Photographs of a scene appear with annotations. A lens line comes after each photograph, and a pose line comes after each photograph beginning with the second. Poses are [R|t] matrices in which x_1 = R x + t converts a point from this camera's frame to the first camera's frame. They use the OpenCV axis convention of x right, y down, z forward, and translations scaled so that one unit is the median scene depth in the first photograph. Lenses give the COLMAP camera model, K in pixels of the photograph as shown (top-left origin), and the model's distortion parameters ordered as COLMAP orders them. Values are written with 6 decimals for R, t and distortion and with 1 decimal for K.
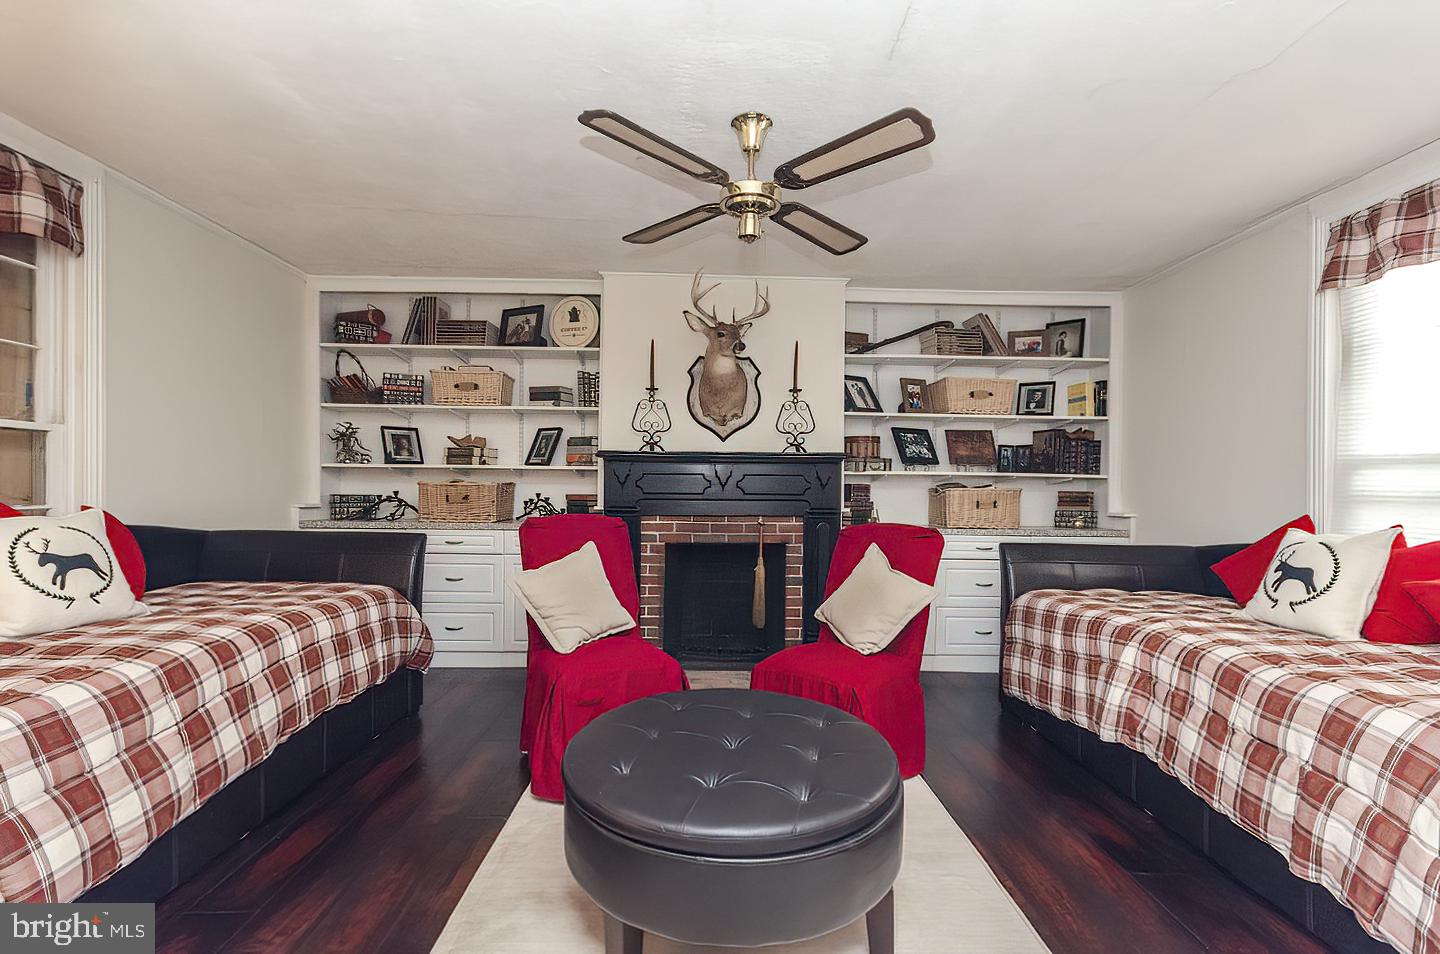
lens RADIAL K [[639.3, 0, 720.0], [0, 639.3, 477.0], [0, 0, 1]] dist [0.000619, 0.001085]
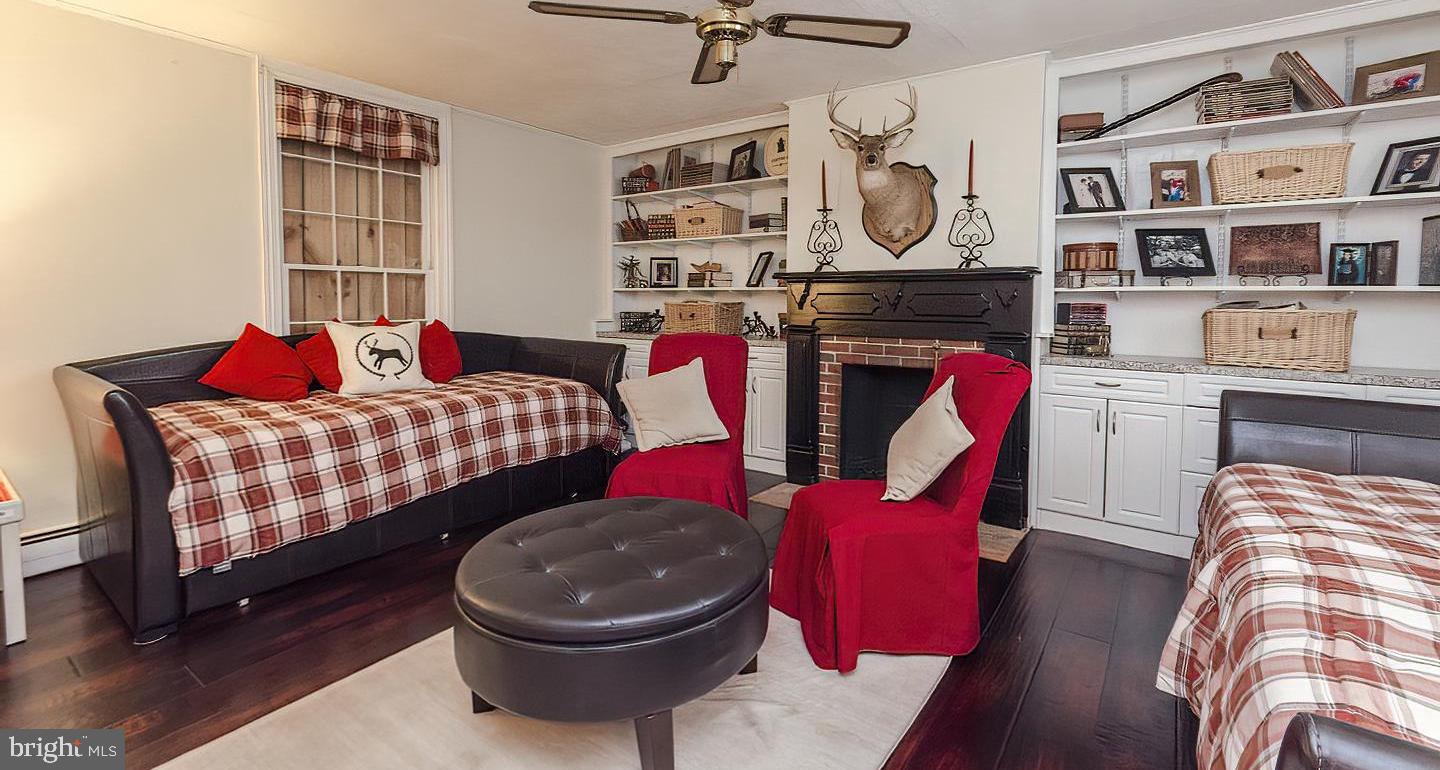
lens RADIAL K [[630.4, 0, 736.4], [0, 630.4, 301.7], [0, 0, 1]] dist [0.002388, 0.000731]
pose [[0.799287, -0.002328, -0.600945, 0.353380], [0.012675, 0.999835, 0.012986, -0.006904], [0.600816, -0.017997, 0.799185, 0.111162]]
